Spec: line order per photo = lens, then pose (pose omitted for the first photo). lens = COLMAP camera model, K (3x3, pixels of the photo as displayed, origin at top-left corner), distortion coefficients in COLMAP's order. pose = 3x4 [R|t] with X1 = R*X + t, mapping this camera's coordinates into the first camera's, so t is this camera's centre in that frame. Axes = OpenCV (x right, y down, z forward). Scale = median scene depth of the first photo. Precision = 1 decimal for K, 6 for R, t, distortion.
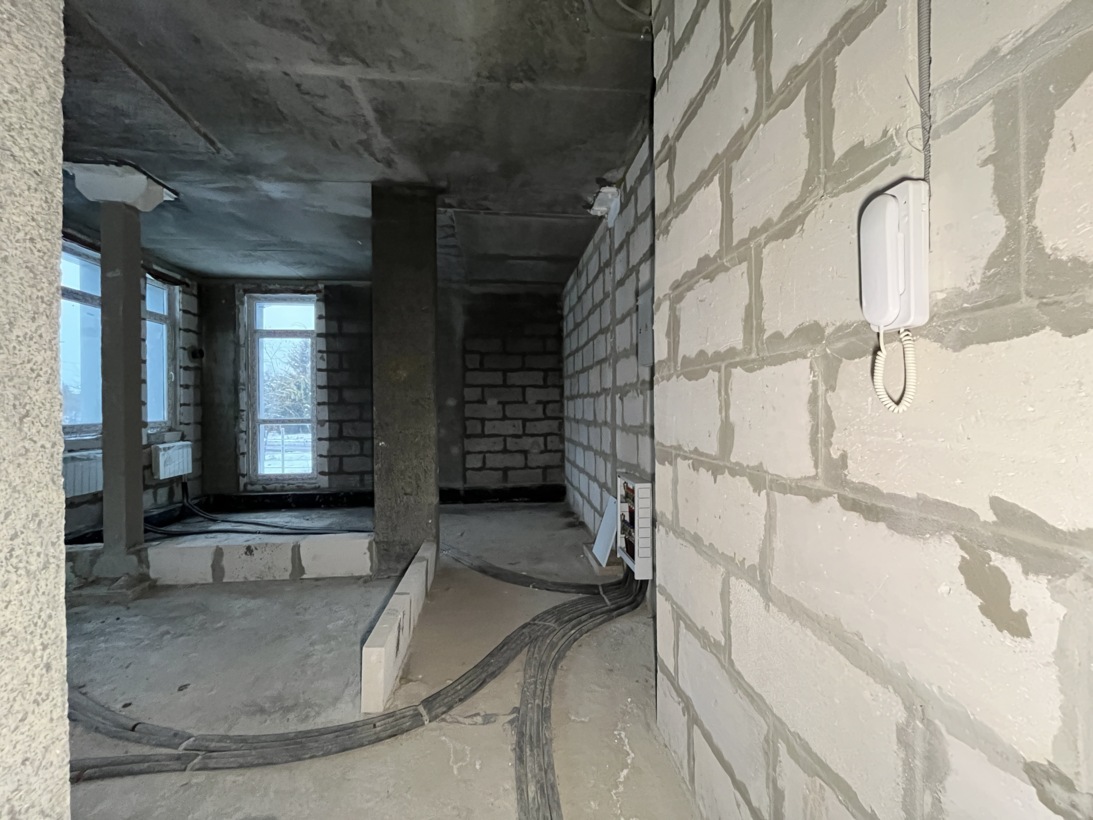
lens RADIAL K [[439.7, 0, 547.9], [0, 439.7, 408.6], [0, 0, 1]] dist [-0.004000, -0.000058]
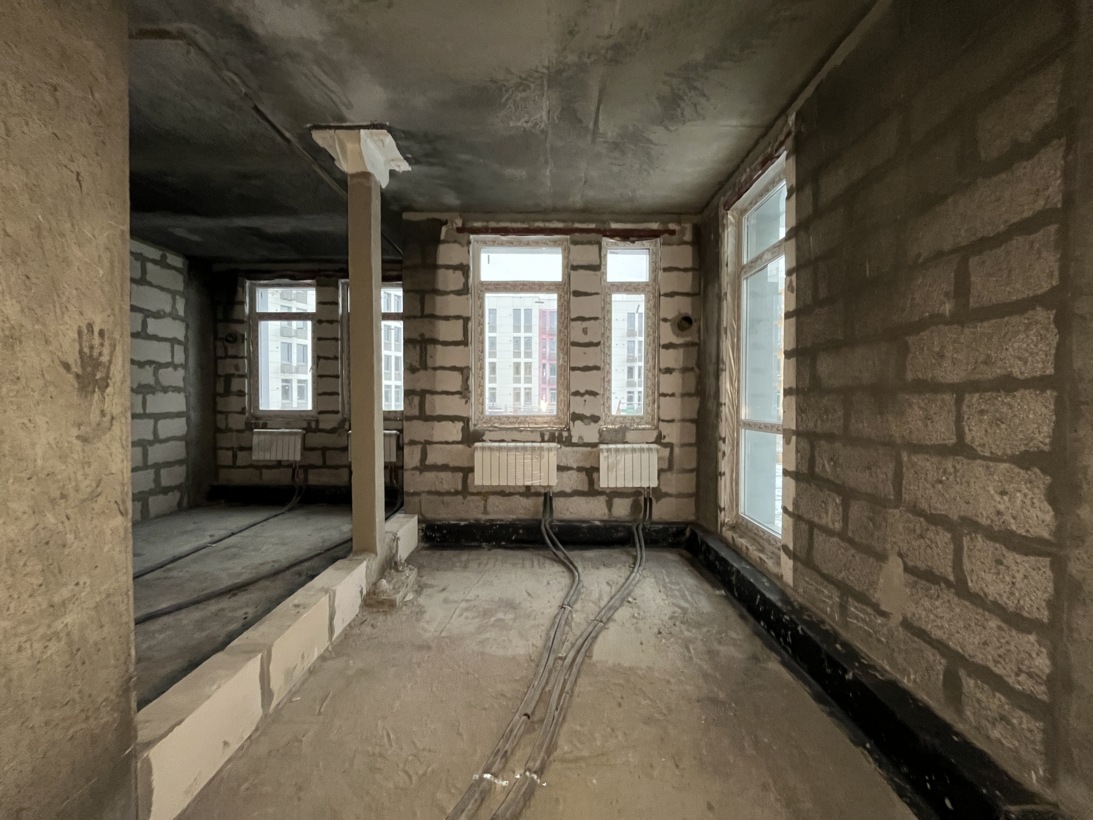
lens RADIAL K [[439.7, 0, 551.7], [0, 439.7, 408.5], [0, 0, 1]] dist [-0.004000, -0.000058]
pose [[-0.108849, 0.029250, -0.993628, -0.057160], [-0.003002, 0.999553, 0.029753, -0.007552], [0.994054, 0.006221, -0.108713, 0.860664]]
